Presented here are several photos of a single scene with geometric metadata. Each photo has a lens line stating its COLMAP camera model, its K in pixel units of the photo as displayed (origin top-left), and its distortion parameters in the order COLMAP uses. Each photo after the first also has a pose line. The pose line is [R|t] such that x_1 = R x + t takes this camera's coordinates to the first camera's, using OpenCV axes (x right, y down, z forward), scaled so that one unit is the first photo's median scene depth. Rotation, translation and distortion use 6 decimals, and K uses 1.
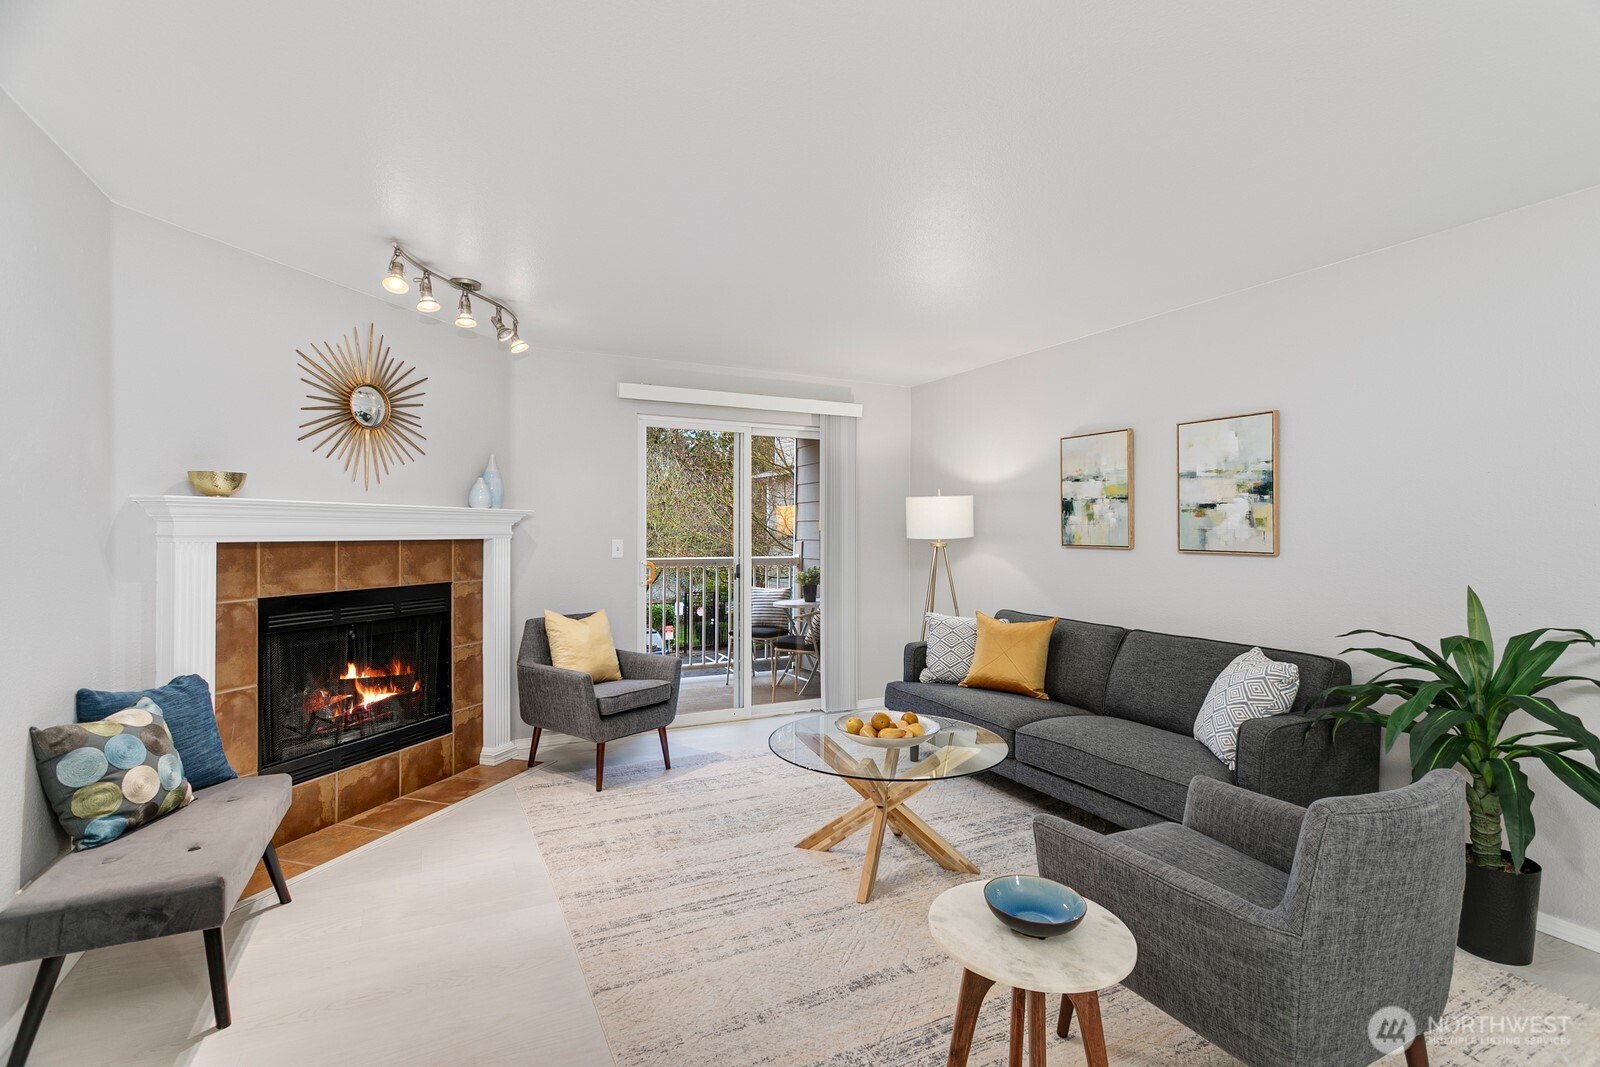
lens RADIAL K [[741.6, 0, 795.2], [0, 741.6, 531.6], [0, 0, 1]] dist [0.000801, 0.002545]
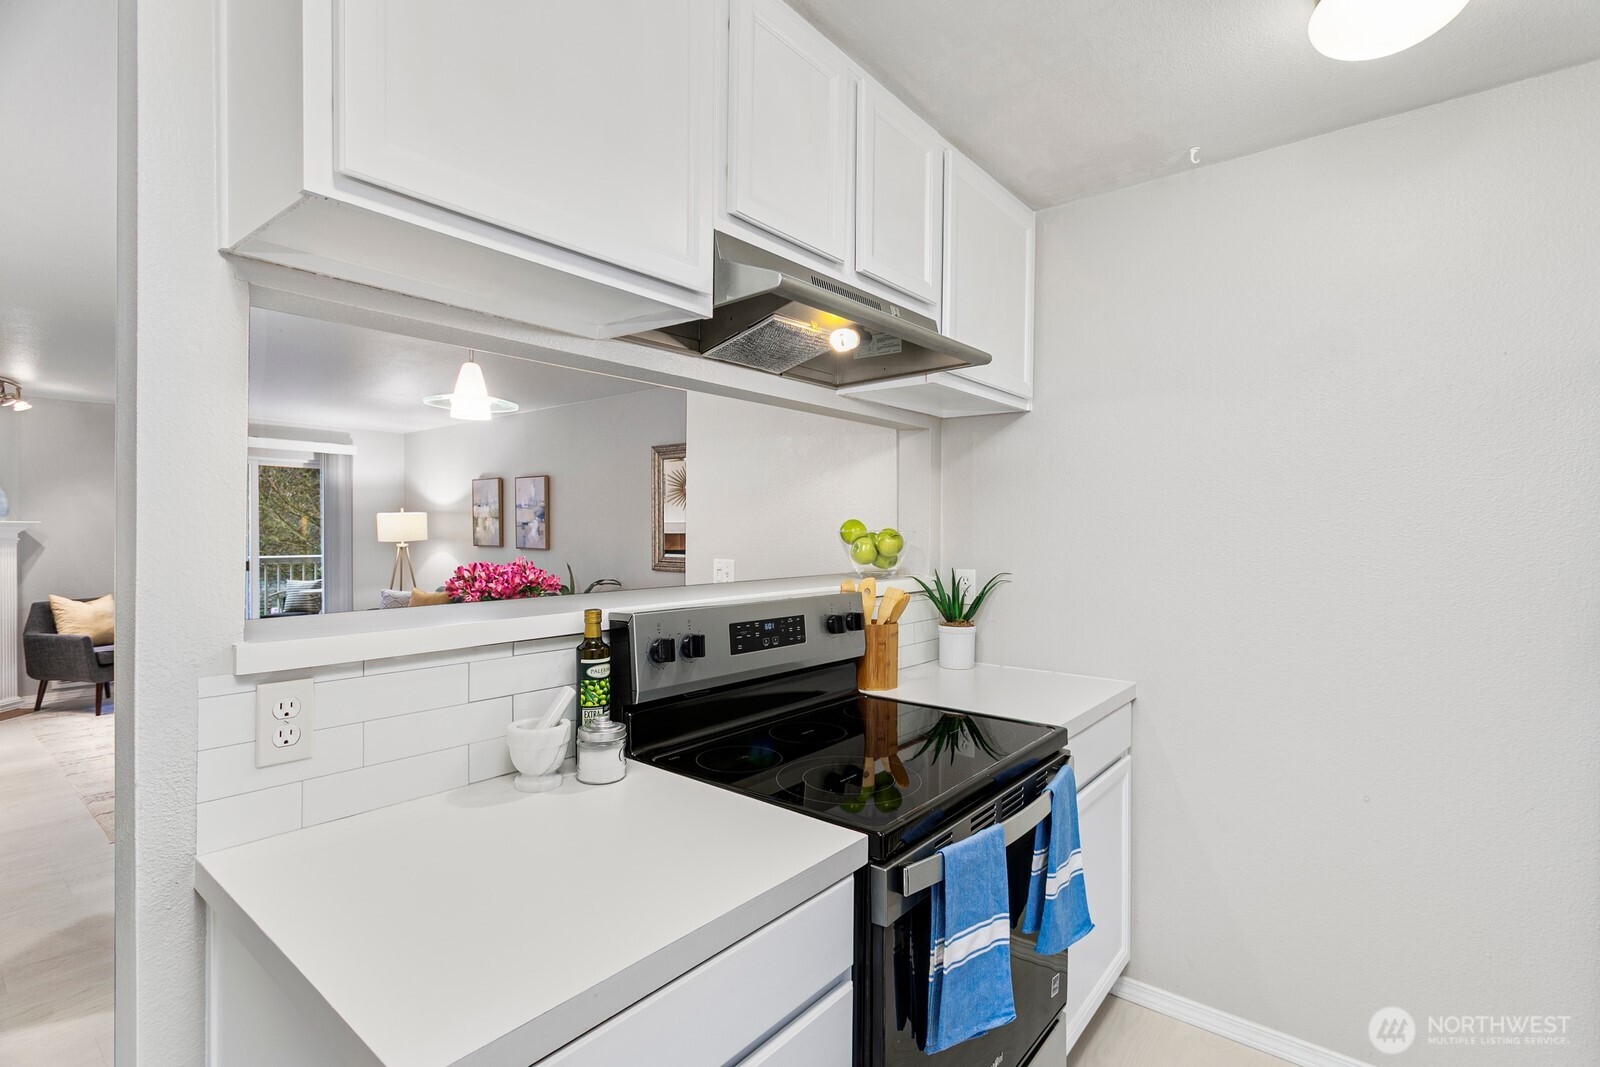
lens RADIAL K [[741.6, 0, 797.4], [0, 741.6, 535.3], [0, 0, 1]] dist [0.000801, 0.002545]
pose [[0.913696, -0.001498, 0.406395, 0.367951], [-0.001331, 0.999977, 0.006678, -0.016000], [-0.406396, -0.006643, 0.913673, -0.823452]]
